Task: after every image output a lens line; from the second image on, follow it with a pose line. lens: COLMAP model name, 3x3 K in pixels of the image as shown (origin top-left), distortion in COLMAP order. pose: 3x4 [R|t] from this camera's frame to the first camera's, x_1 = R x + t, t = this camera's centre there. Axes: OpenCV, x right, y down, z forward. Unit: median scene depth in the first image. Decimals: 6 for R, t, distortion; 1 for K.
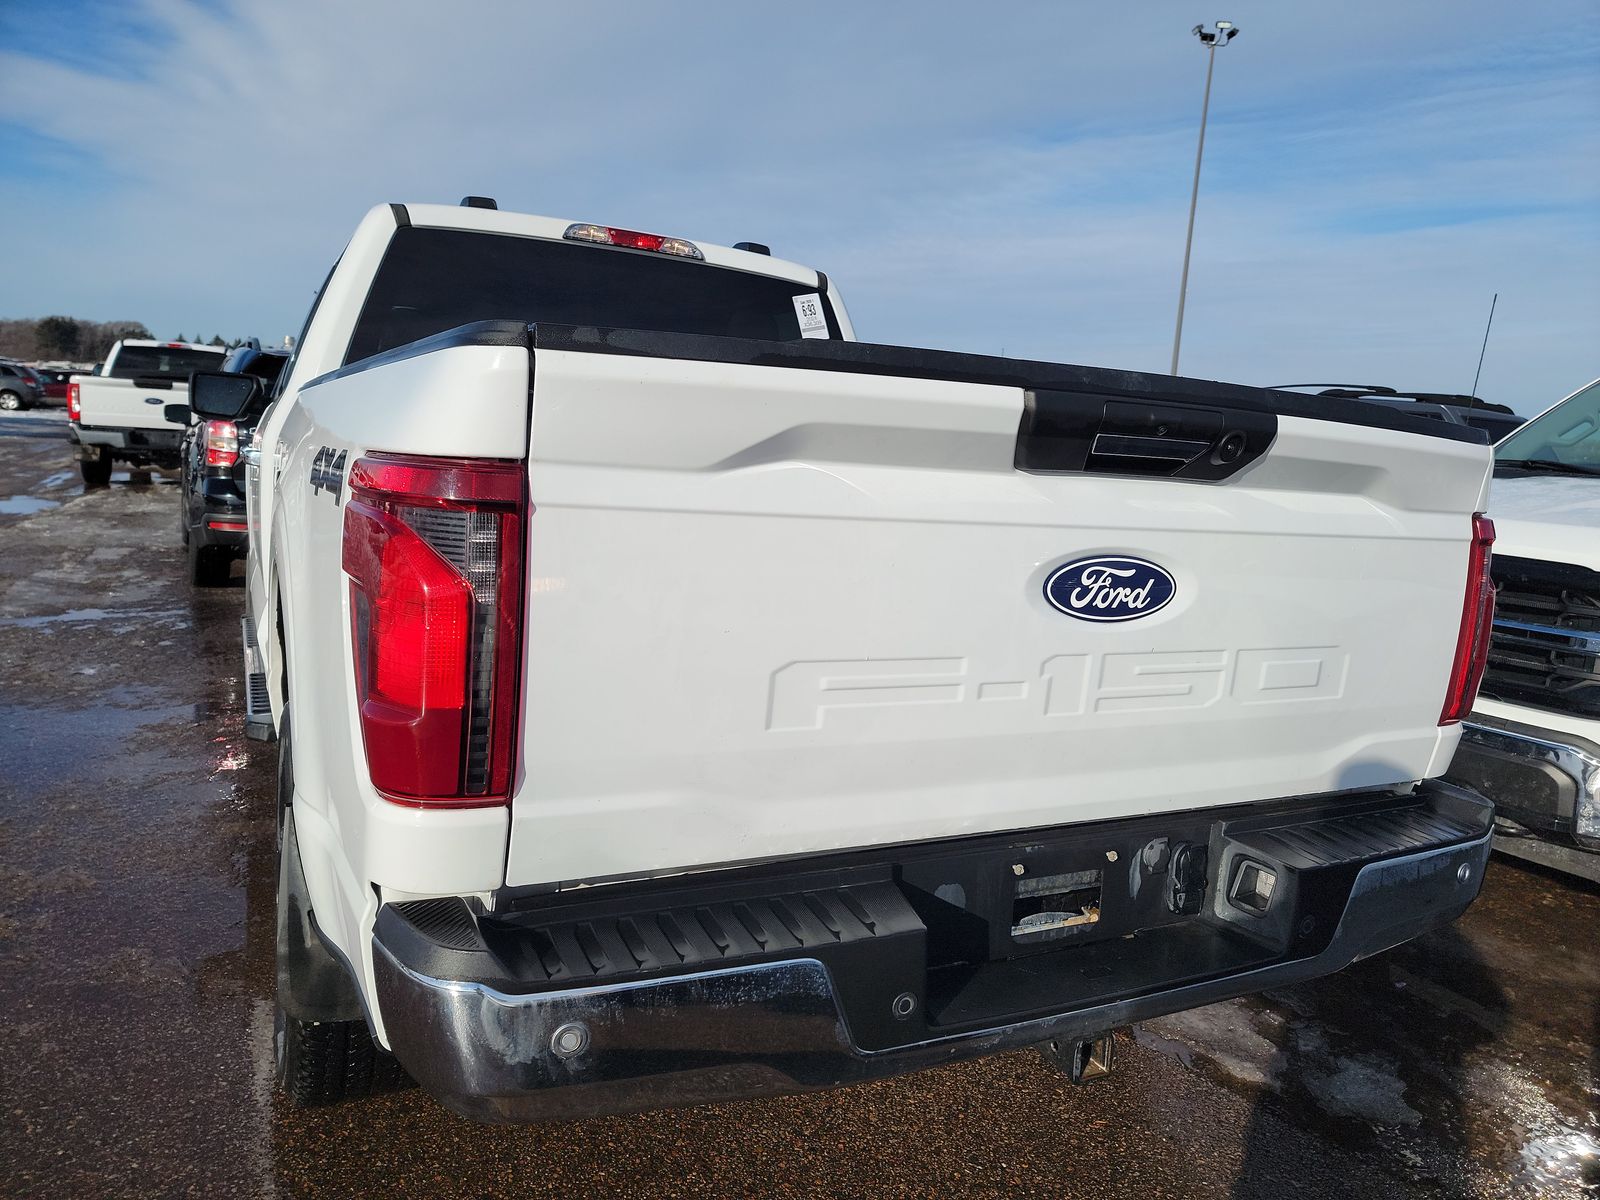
lens RADIAL K [[1131.0, 0, 797.2], [0, 1131.0, 632.8], [0, 0, 1]] dist [0.099881, -0.080128]
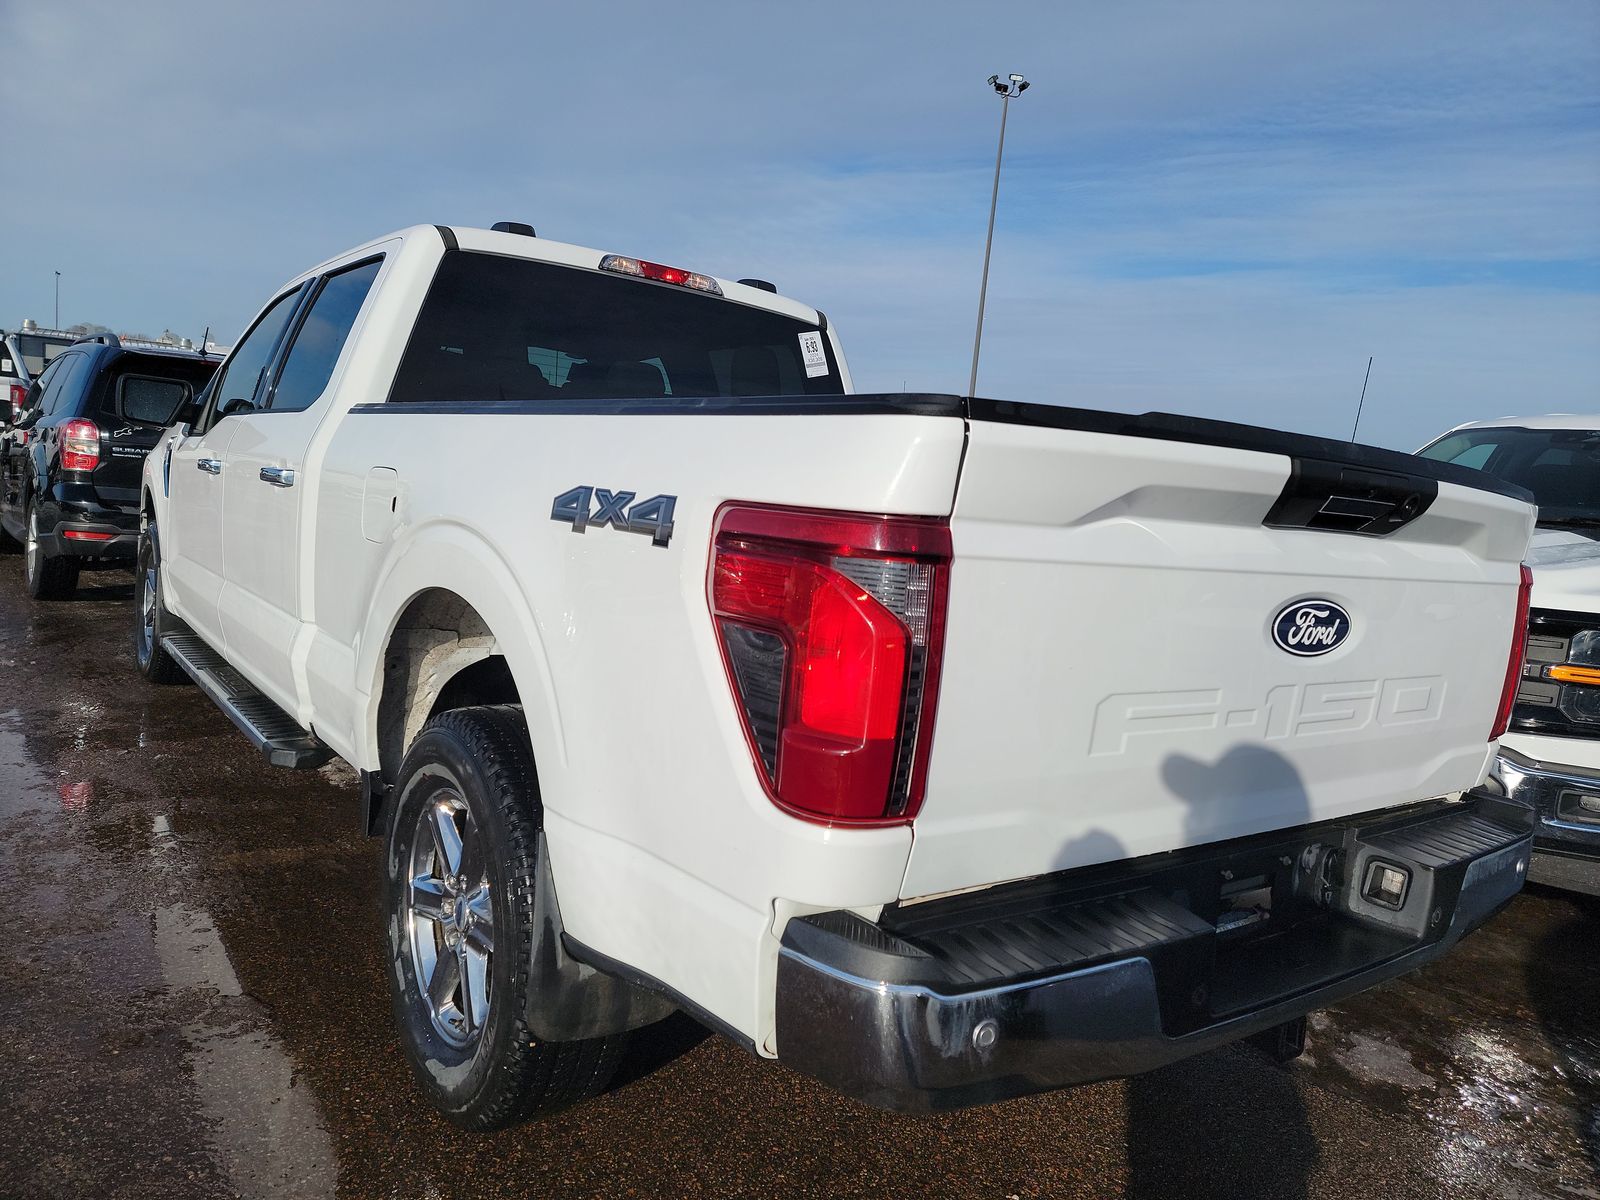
lens RADIAL K [[1131.0, 0, 797.2], [0, 1131.0, 632.8], [0, 0, 1]] dist [0.099881, -0.080128]
pose [[0.985609, 0.004815, 0.168970, -0.387752], [-0.002552, 0.999904, -0.013607, -0.014572], [-0.169019, 0.012980, 0.985527, -0.051053]]
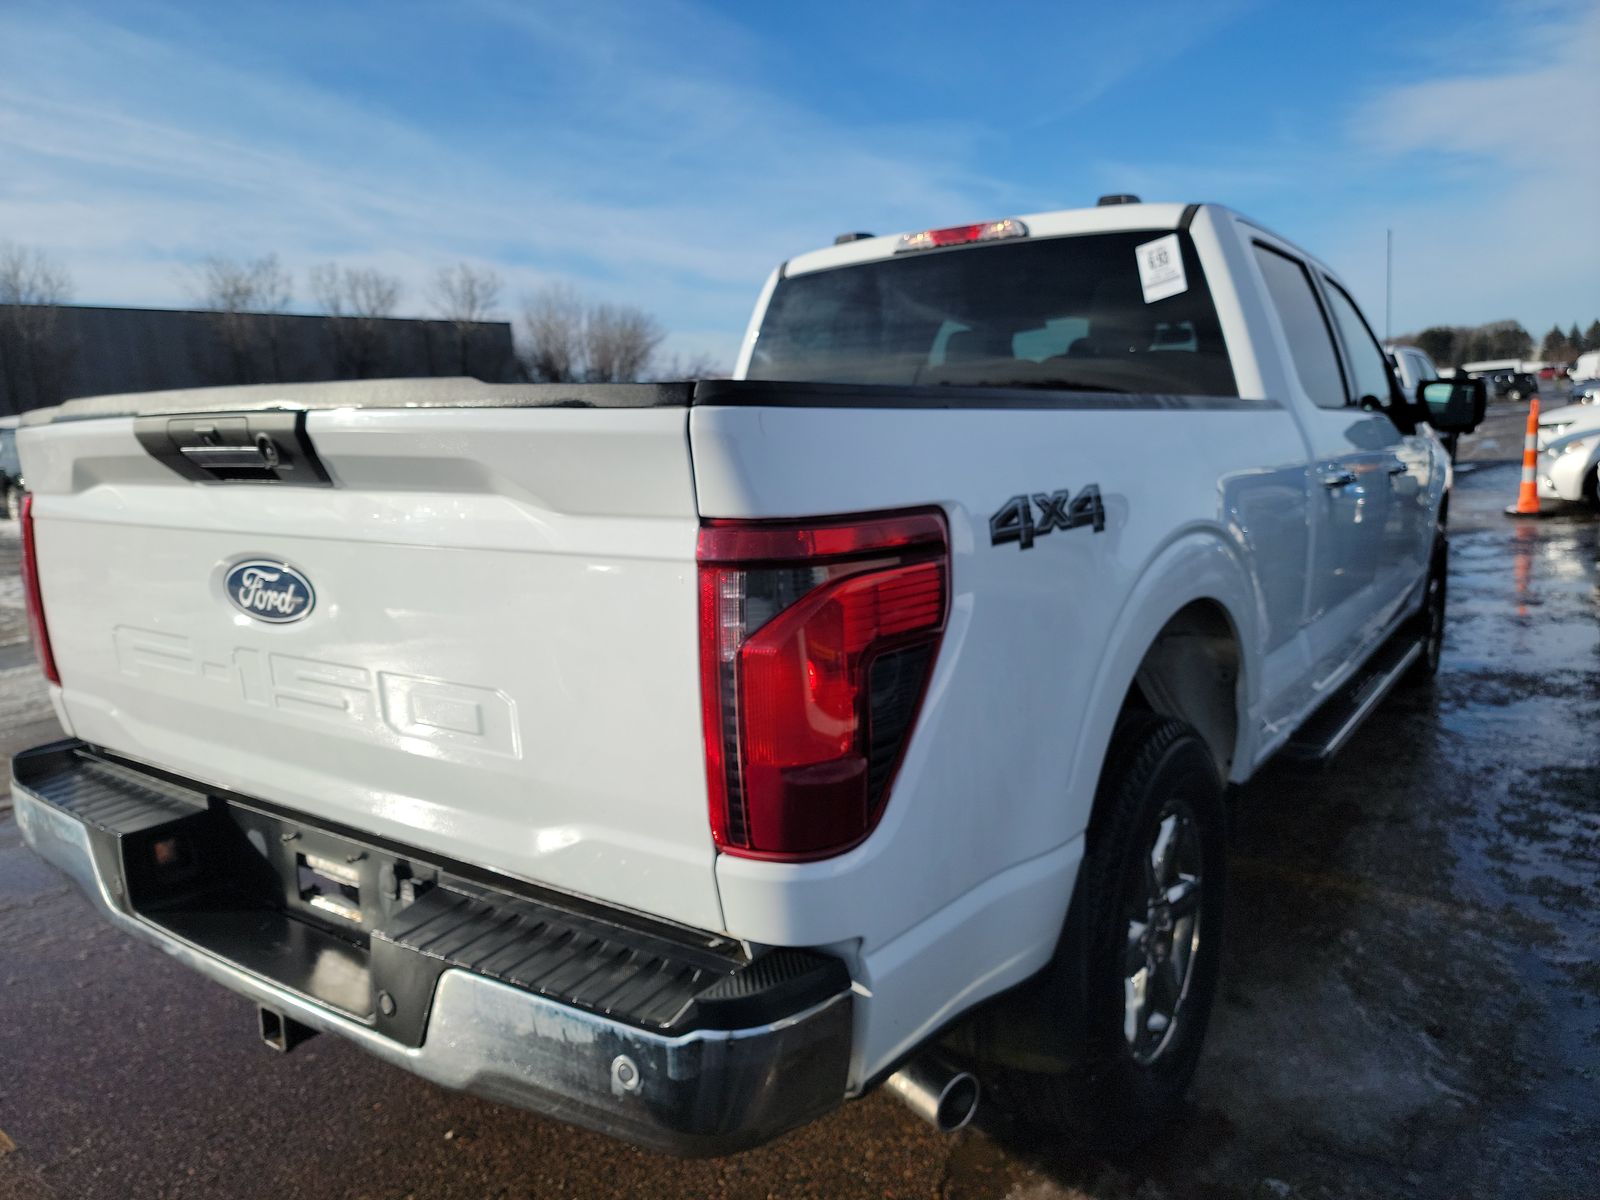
lens RADIAL K [[1131.0, 0, 797.2], [0, 1131.0, 632.8], [0, 0, 1]] dist [0.099881, -0.080128]
pose [[0.438256, 0.084129, -0.894905, 1.289349], [-0.085599, 0.994992, 0.051618, -0.086912], [0.894765, 0.053981, 0.443262, 0.865153]]
